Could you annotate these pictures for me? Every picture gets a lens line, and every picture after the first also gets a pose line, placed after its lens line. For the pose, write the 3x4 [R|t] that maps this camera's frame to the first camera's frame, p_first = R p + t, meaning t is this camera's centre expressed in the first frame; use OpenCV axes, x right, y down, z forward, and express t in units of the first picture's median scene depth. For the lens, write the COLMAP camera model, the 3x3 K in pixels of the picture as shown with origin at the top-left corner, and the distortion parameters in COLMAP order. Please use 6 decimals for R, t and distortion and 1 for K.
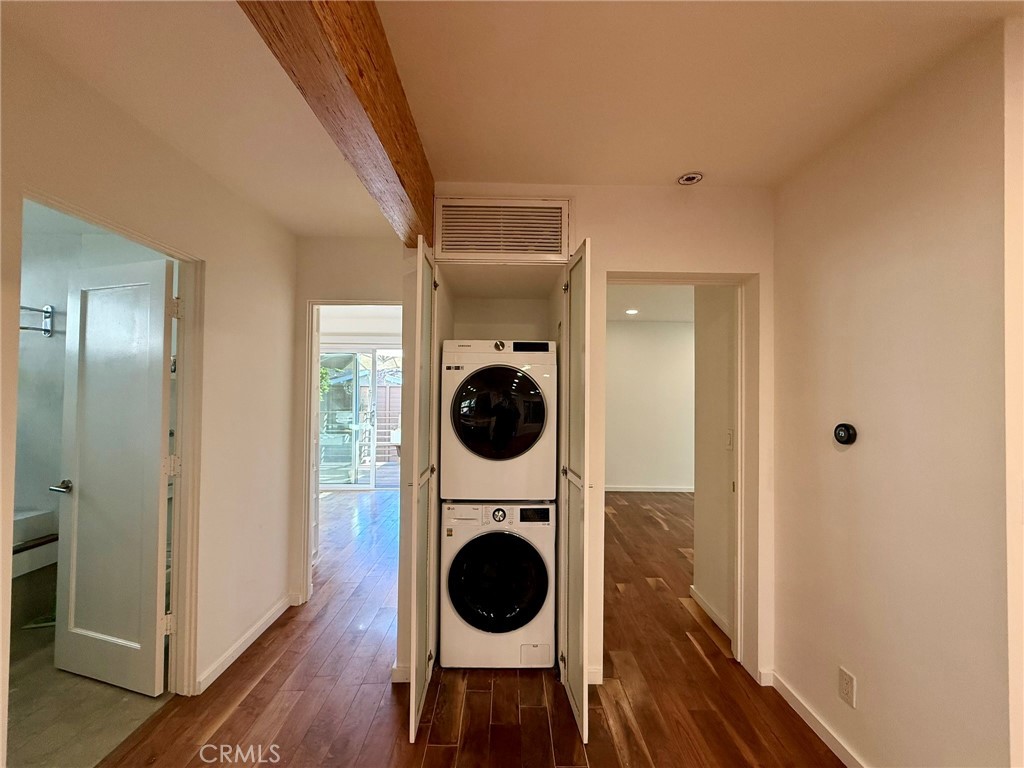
lens RADIAL K [[406.3, 0, 508.9], [0, 406.3, 385.4], [0, 0, 1]] dist [-0.000872, 0.000062]
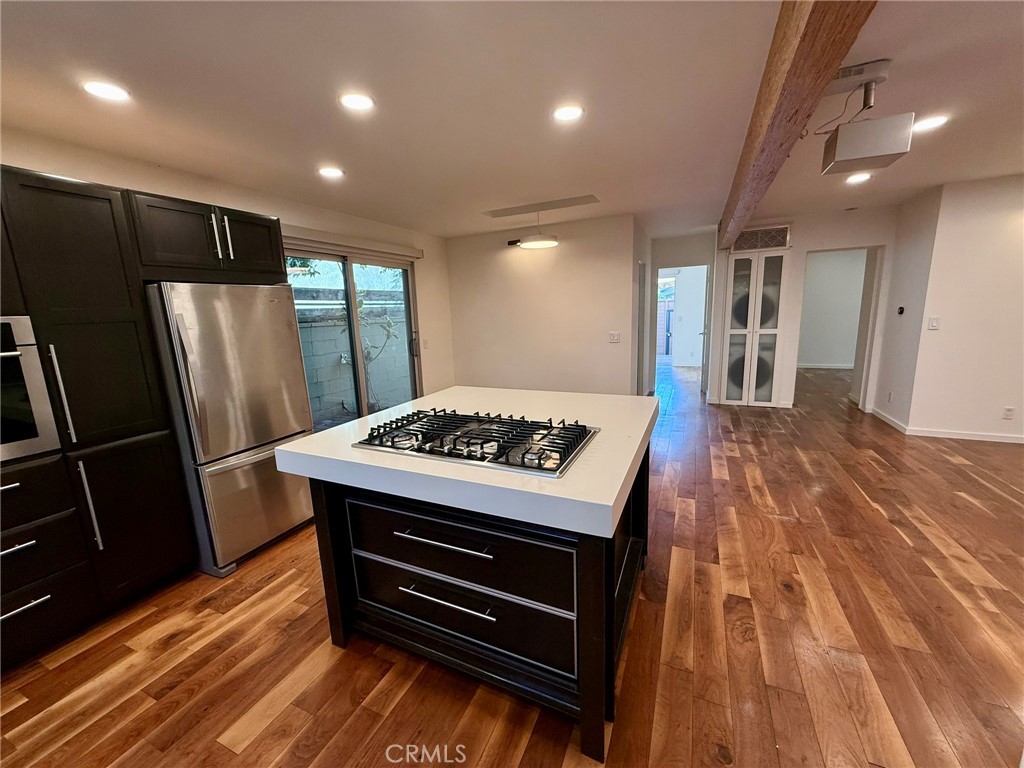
lens RADIAL K [[406.3, 0, 508.9], [0, 406.3, 385.4], [0, 0, 1]] dist [-0.000872, 0.000062]
pose [[0.904169, 0.032063, -0.425971, -0.304609], [0.056413, 0.979483, 0.193468, -0.053074], [0.423434, -0.198958, 0.883809, -1.998896]]
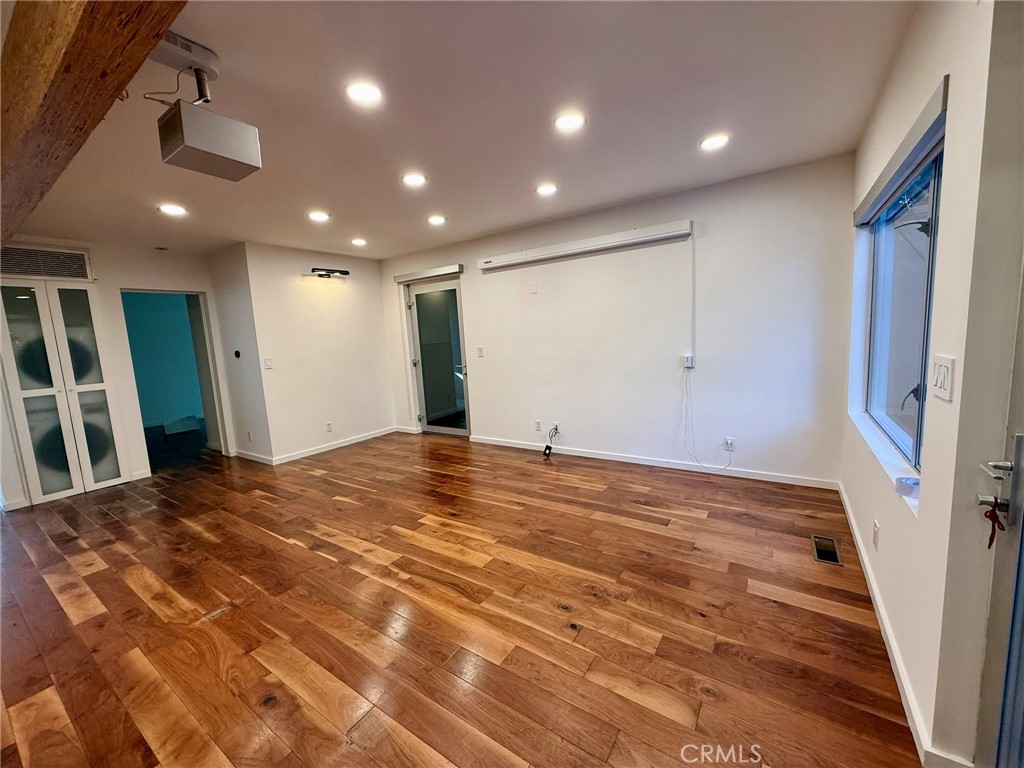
lens RADIAL K [[406.3, 0, 508.9], [0, 406.3, 385.4], [0, 0, 1]] dist [-0.000872, 0.000062]
pose [[0.567269, -0.146569, 0.810384, -0.357184], [0.047956, 0.988244, 0.145167, 0.005127], [-0.822135, -0.043486, 0.567630, -1.697488]]
